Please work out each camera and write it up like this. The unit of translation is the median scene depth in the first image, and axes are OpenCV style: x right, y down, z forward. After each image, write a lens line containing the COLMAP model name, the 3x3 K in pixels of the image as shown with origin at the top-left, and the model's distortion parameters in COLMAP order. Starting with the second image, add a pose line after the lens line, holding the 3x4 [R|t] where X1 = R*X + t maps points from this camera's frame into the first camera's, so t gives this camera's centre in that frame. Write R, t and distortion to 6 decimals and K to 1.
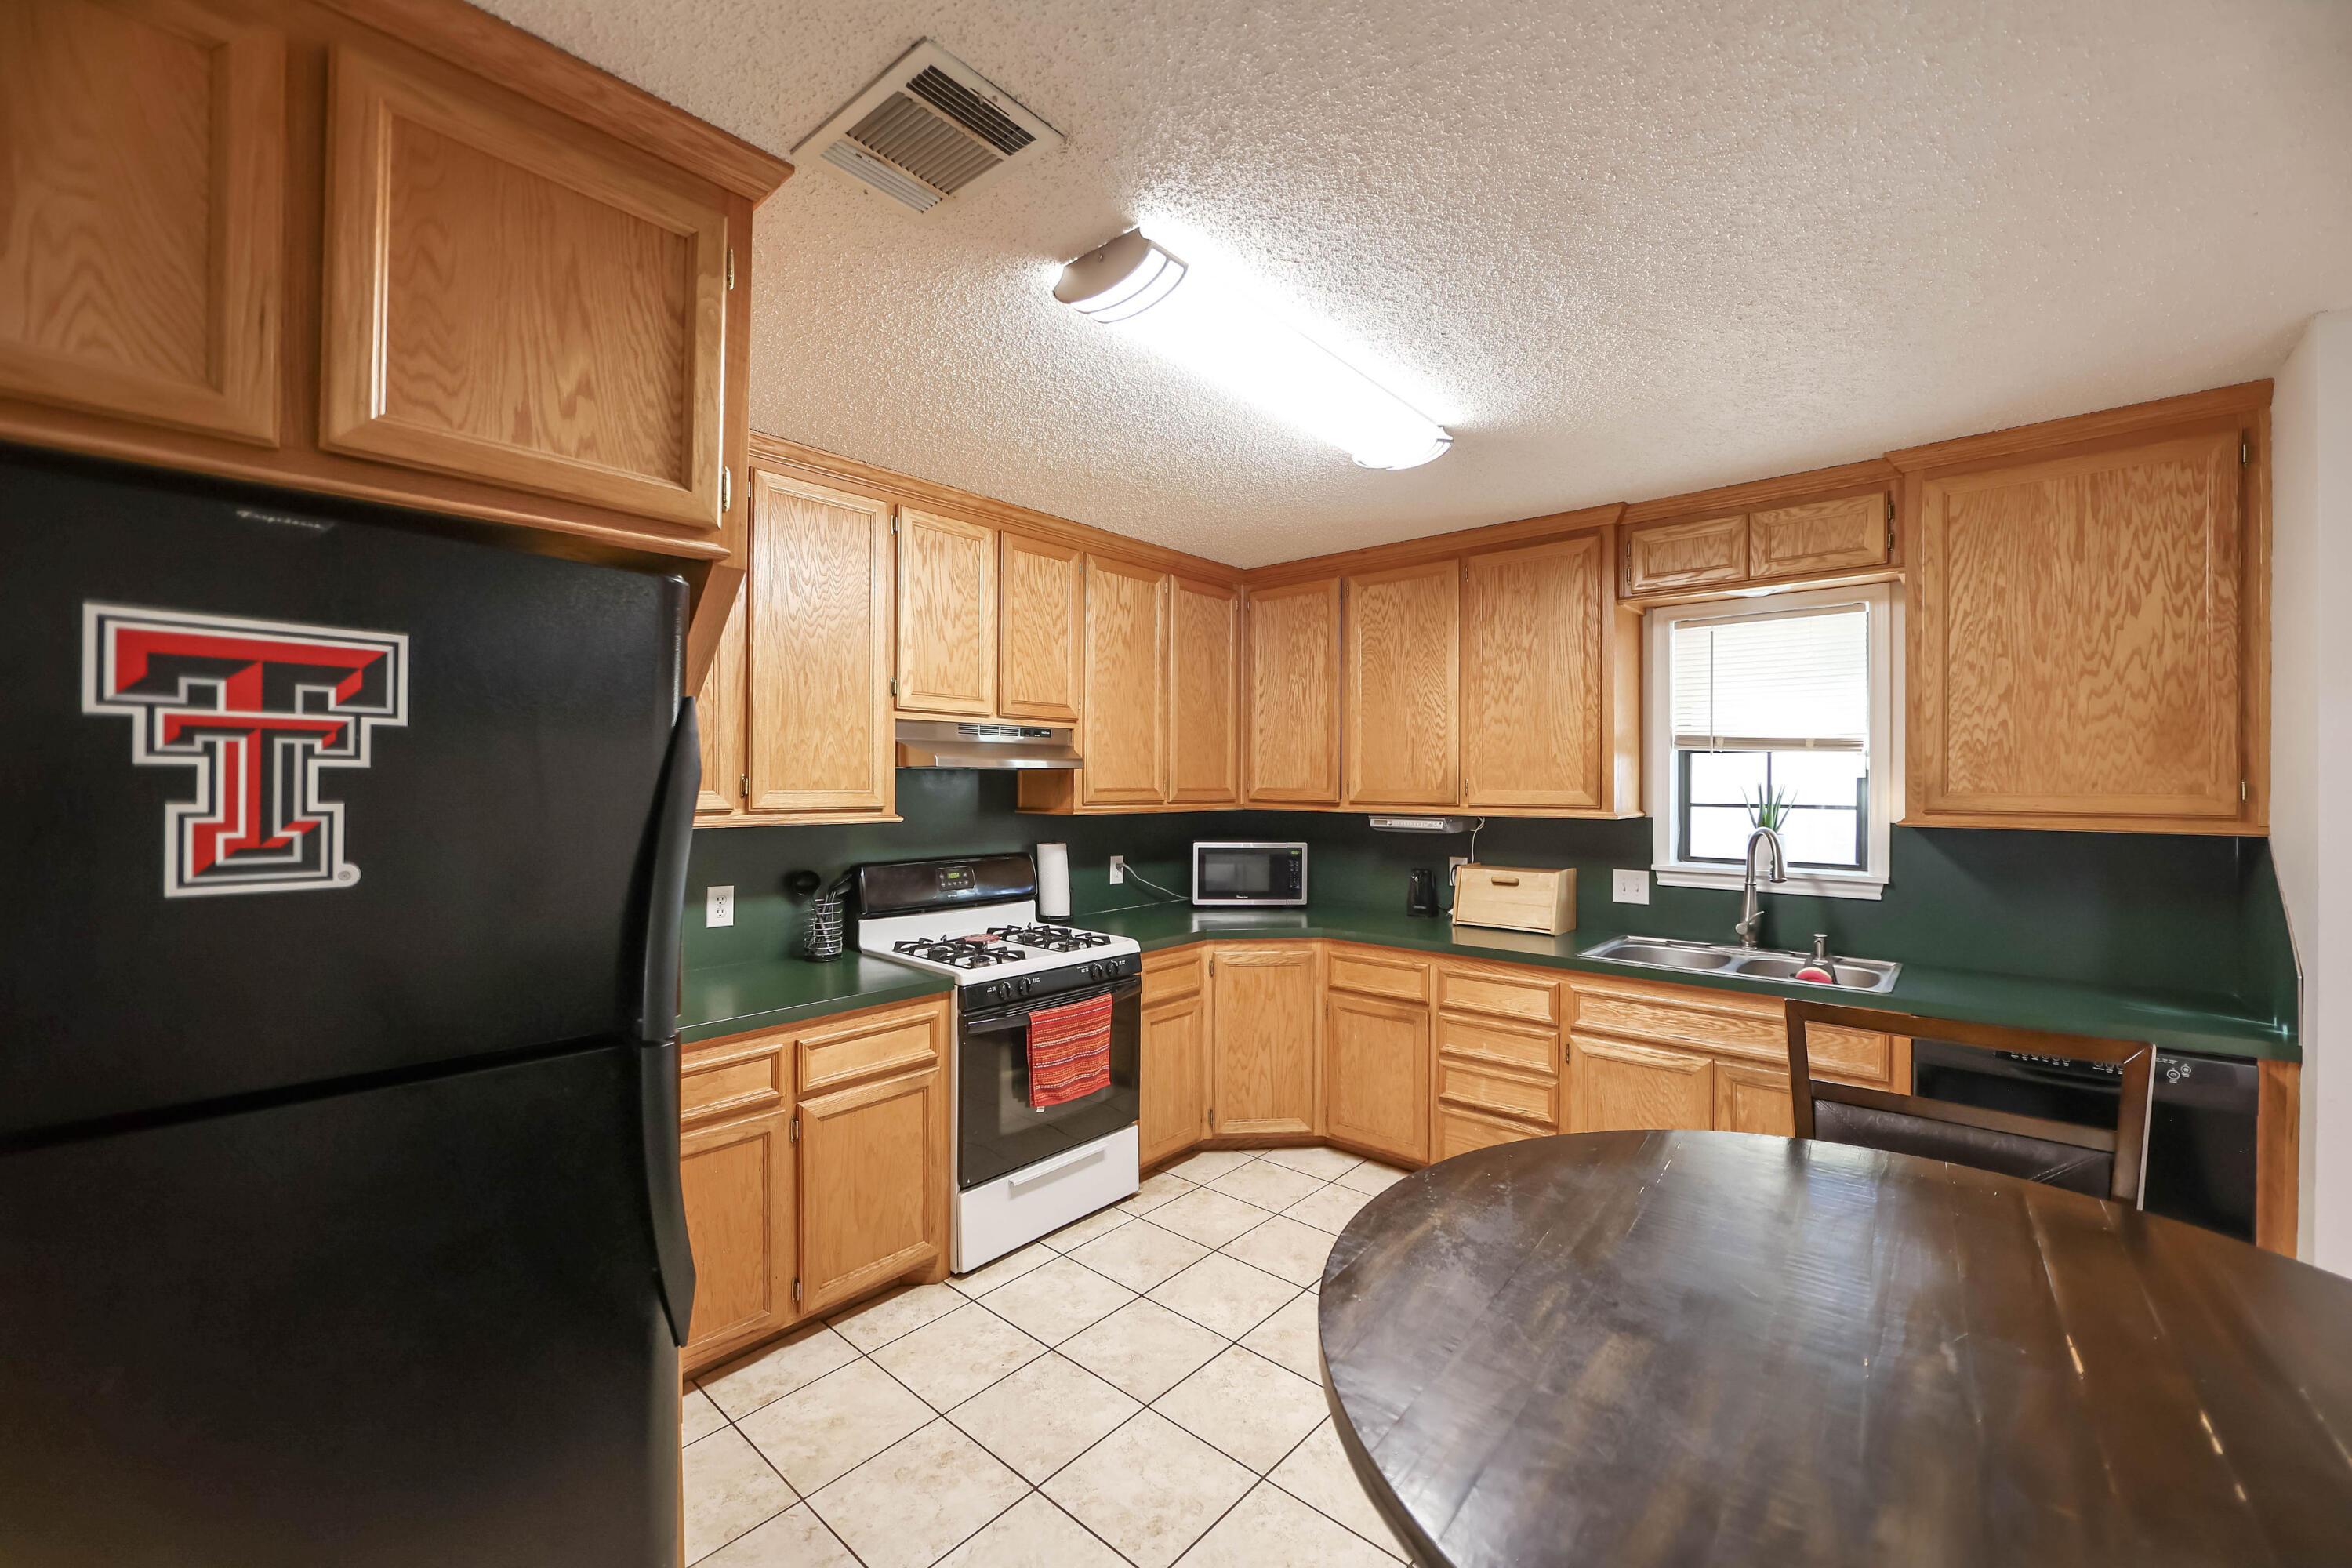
lens RADIAL K [[921.1, 0, 1183.1], [0, 921.1, 781.9], [0, 0, 1]] dist [-0.015921, 0.002545]
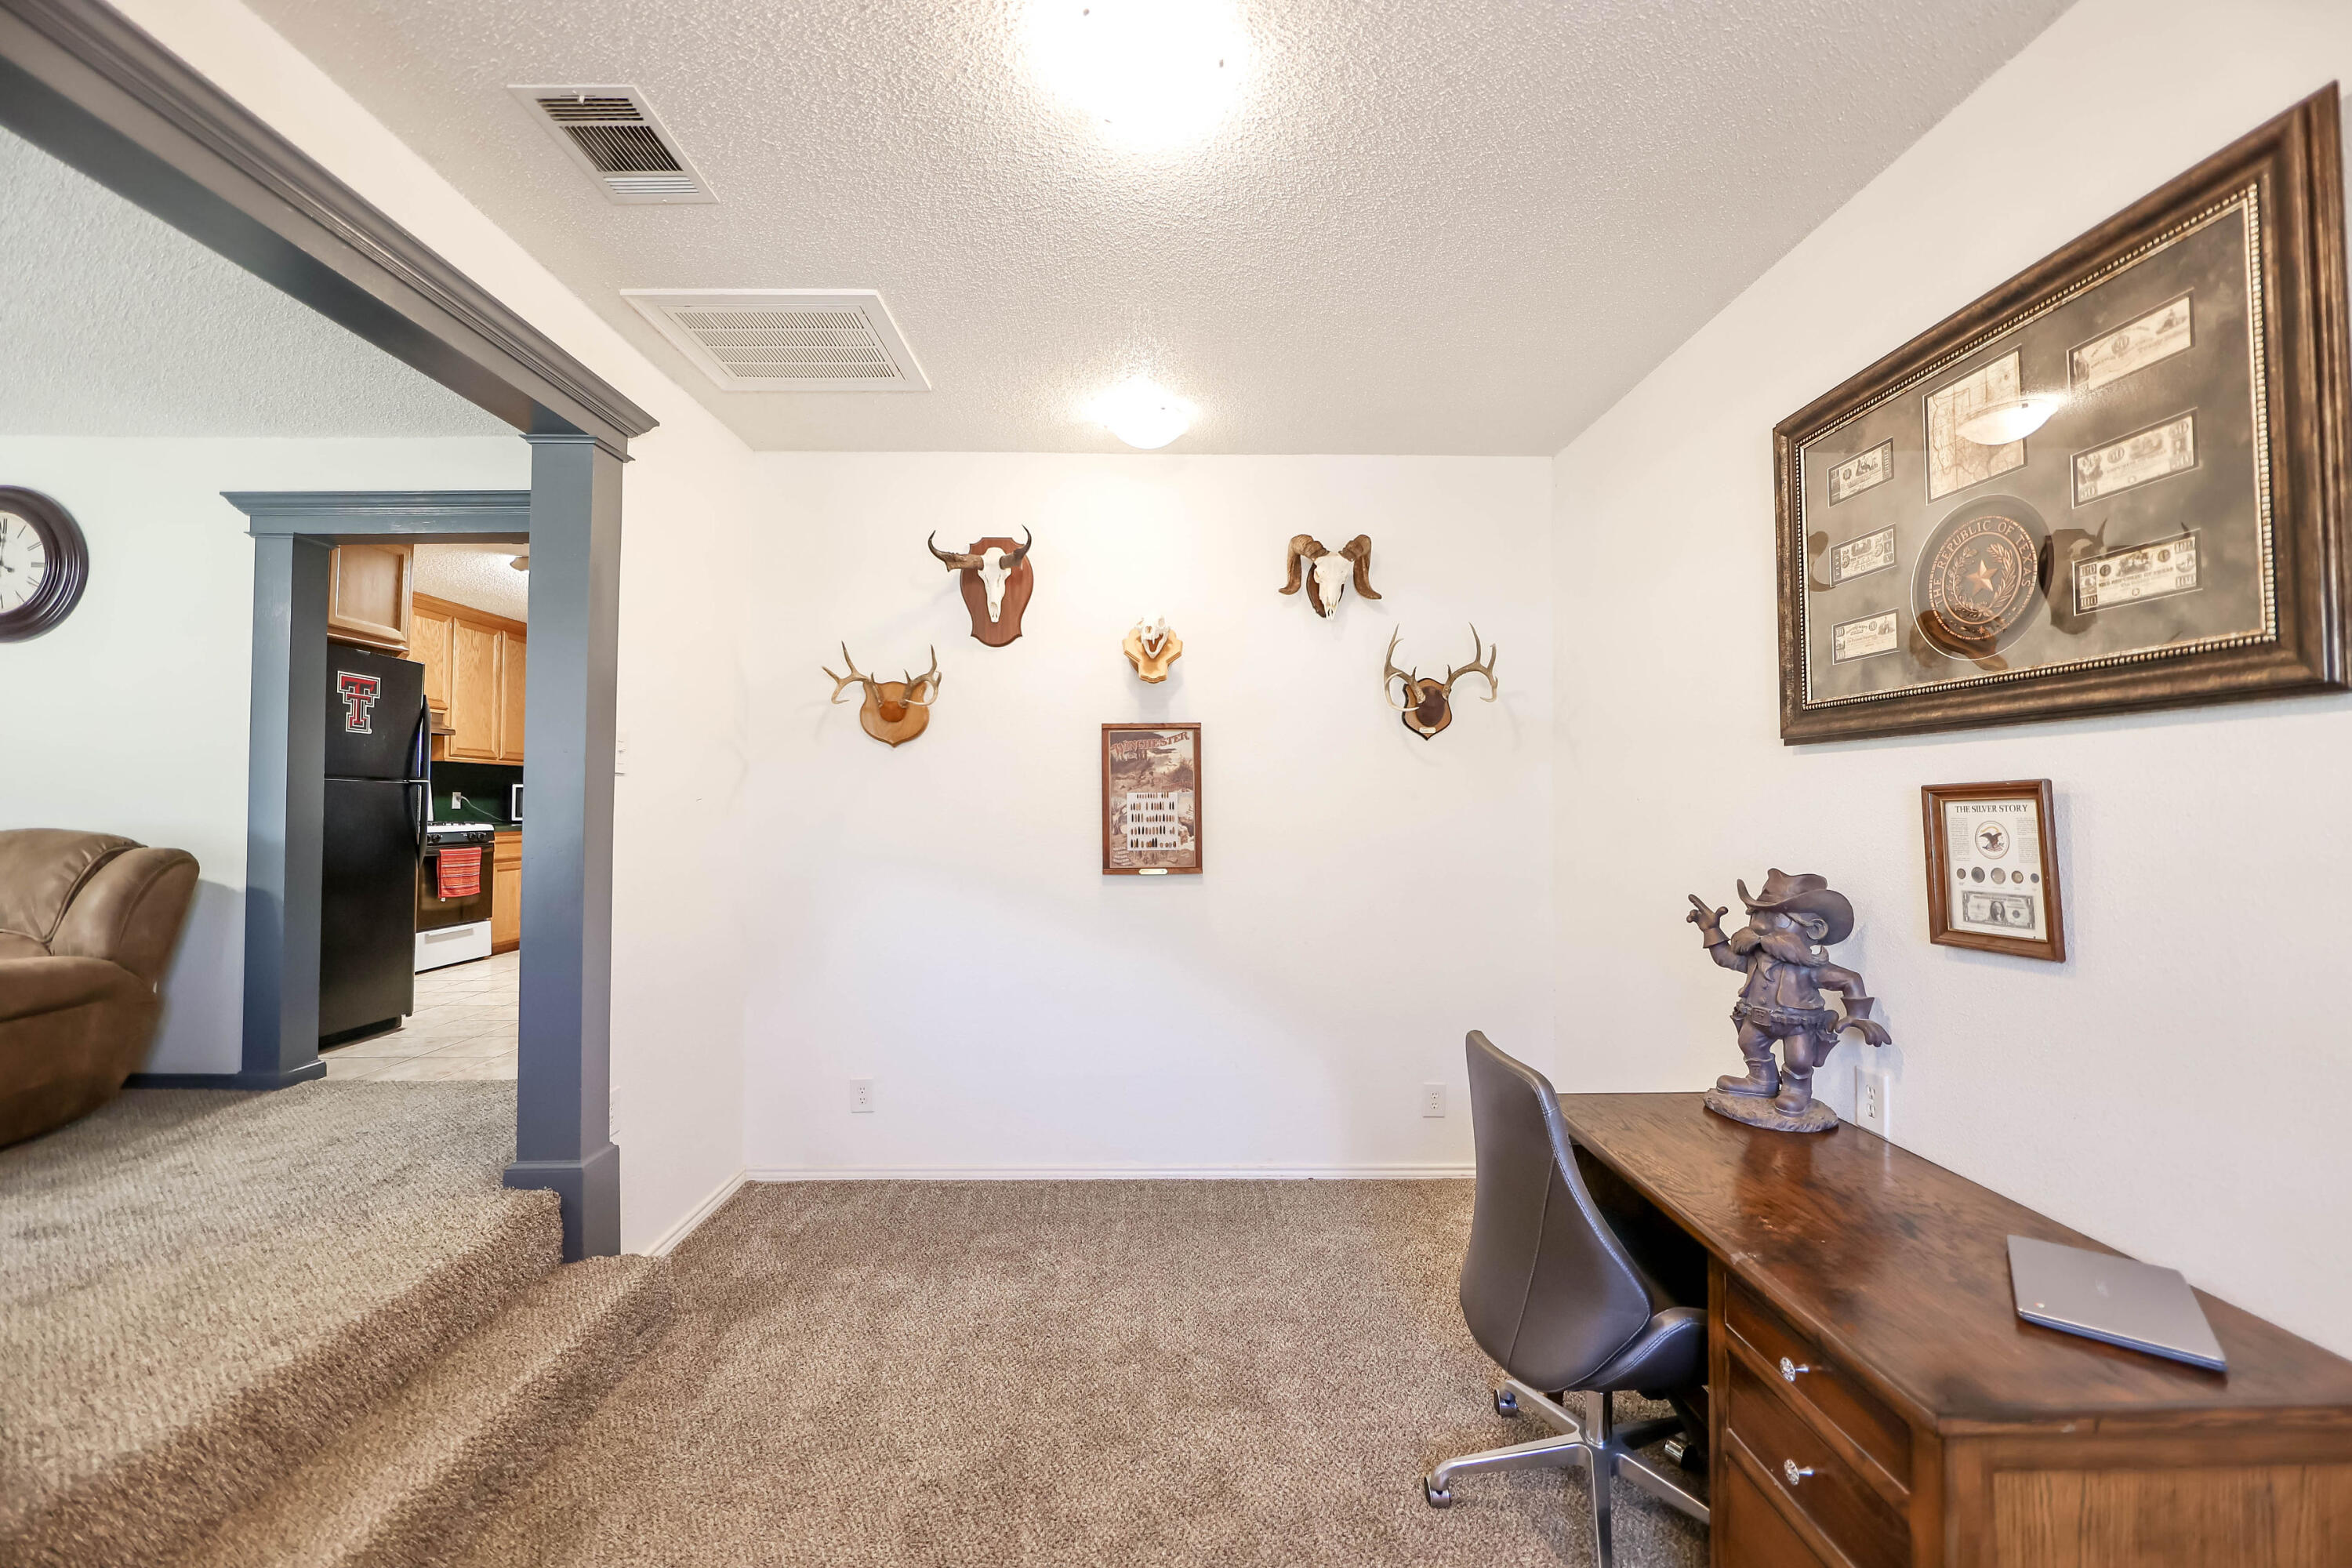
lens RADIAL K [[921.1, 0, 1166.2], [0, 921.1, 779.6], [0, 0, 1]] dist [-0.015921, 0.002545]
pose [[0.743309, 0.015605, 0.668767, -0.279305], [0.001426, 0.999689, -0.024912, 0.126261], [-0.668947, 0.019470, 0.743055, -1.362250]]
